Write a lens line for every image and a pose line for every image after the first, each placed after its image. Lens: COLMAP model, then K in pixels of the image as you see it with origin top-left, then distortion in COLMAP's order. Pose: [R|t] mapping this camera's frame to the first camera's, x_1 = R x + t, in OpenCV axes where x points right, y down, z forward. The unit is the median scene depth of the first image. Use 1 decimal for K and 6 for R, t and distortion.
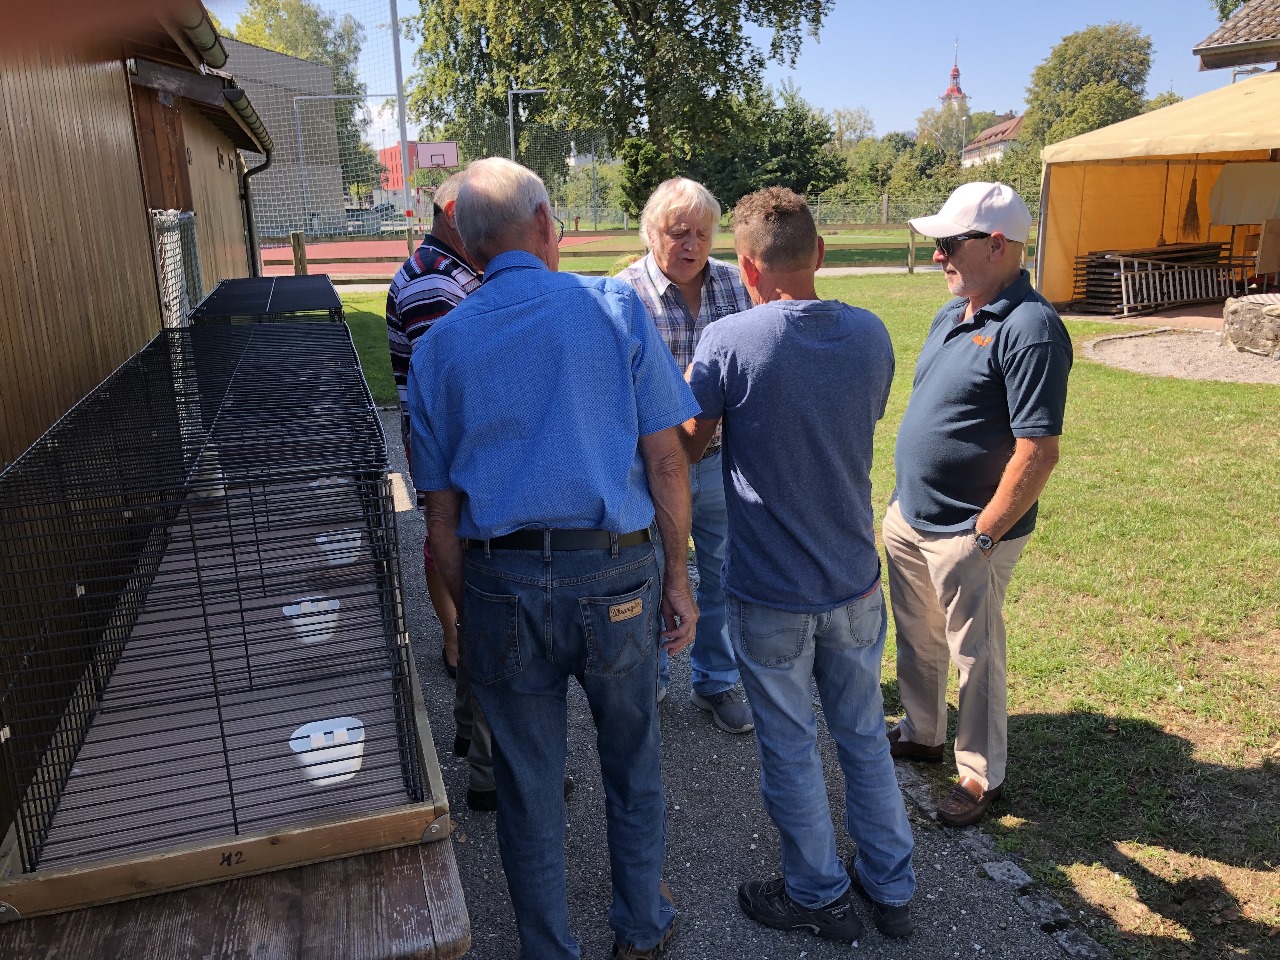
lens RADIAL K [[1035.8, 0, 654.1], [0, 1035.8, 463.7], [0, 0, 1]] dist [0.026135, -0.014836]
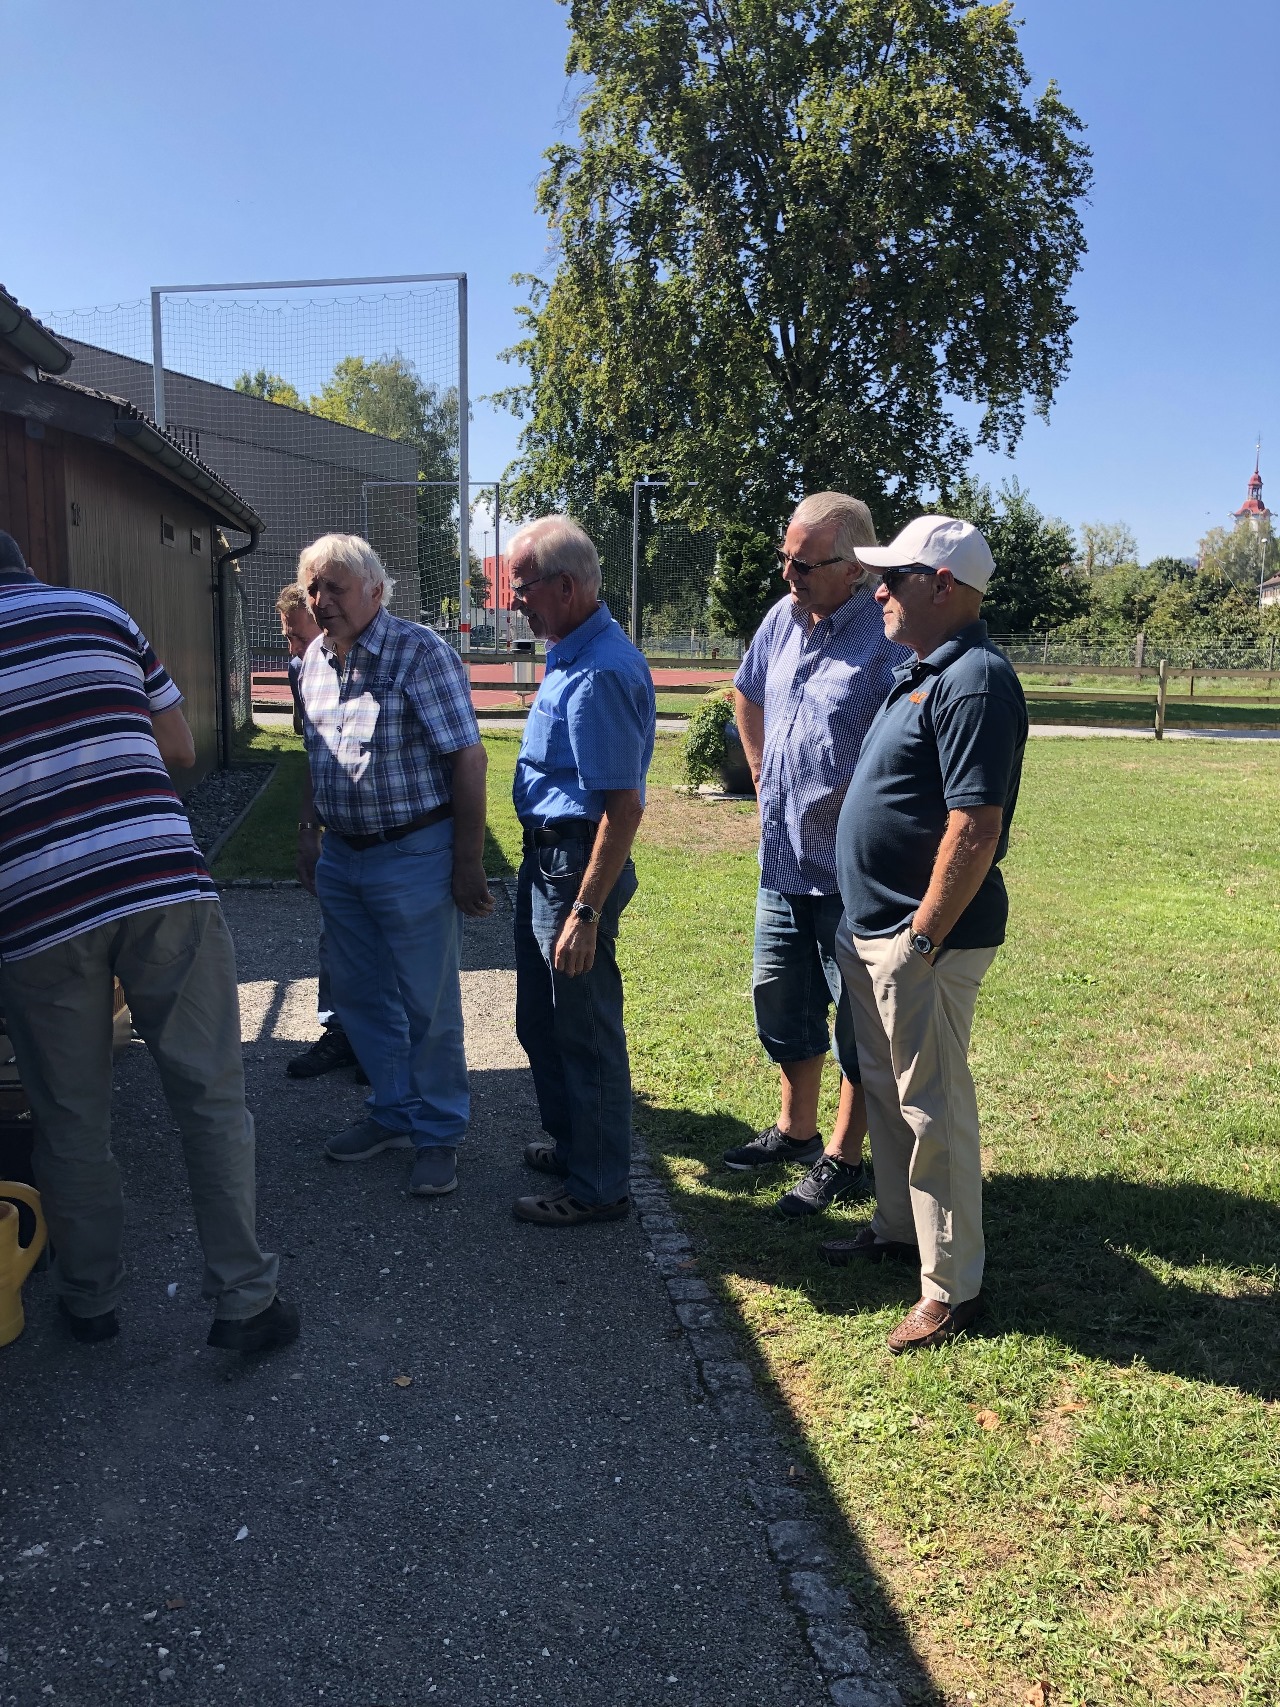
lens RADIAL K [[1381.4, 0, 652.4], [0, 1381.4, 852.2], [0, 0, 1]] dist [0.026135, -0.014836]
pose [[0.991007, 0.059052, -0.120078, 0.064446], [-0.069535, 0.993945, -0.085077, -0.010046], [0.114327, 0.092661, 0.989112, 0.109083]]
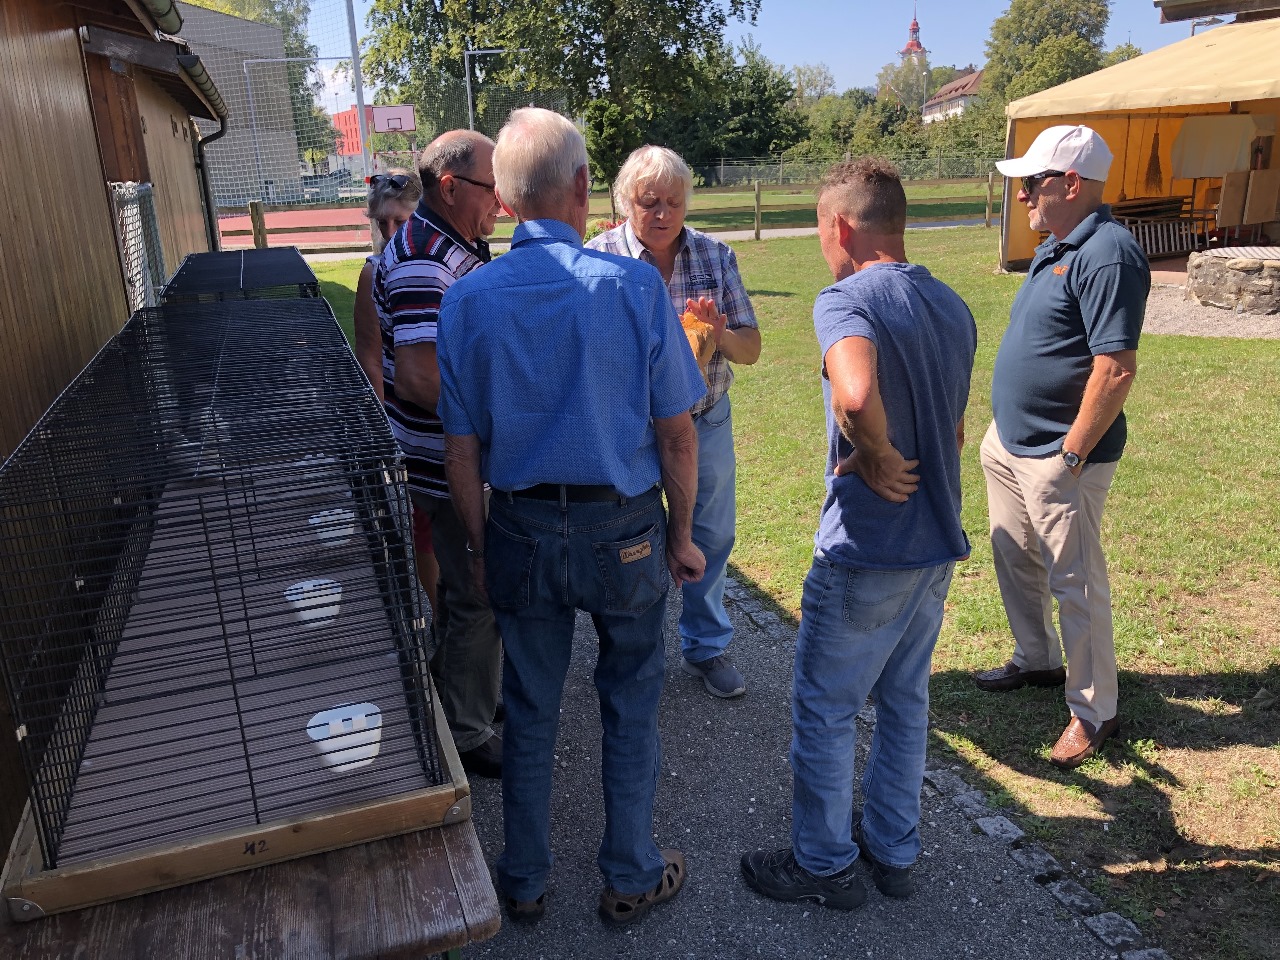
lens RADIAL K [[1035.8, 0, 651.8], [0, 1035.8, 466.4], [0, 0, 1]] dist [0.026135, -0.014836]
pose [[0.999298, -0.024147, 0.028652, -0.006708], [0.023063, 0.999027, 0.037583, -0.002229], [-0.029532, -0.036896, 0.998883, 0.000679]]
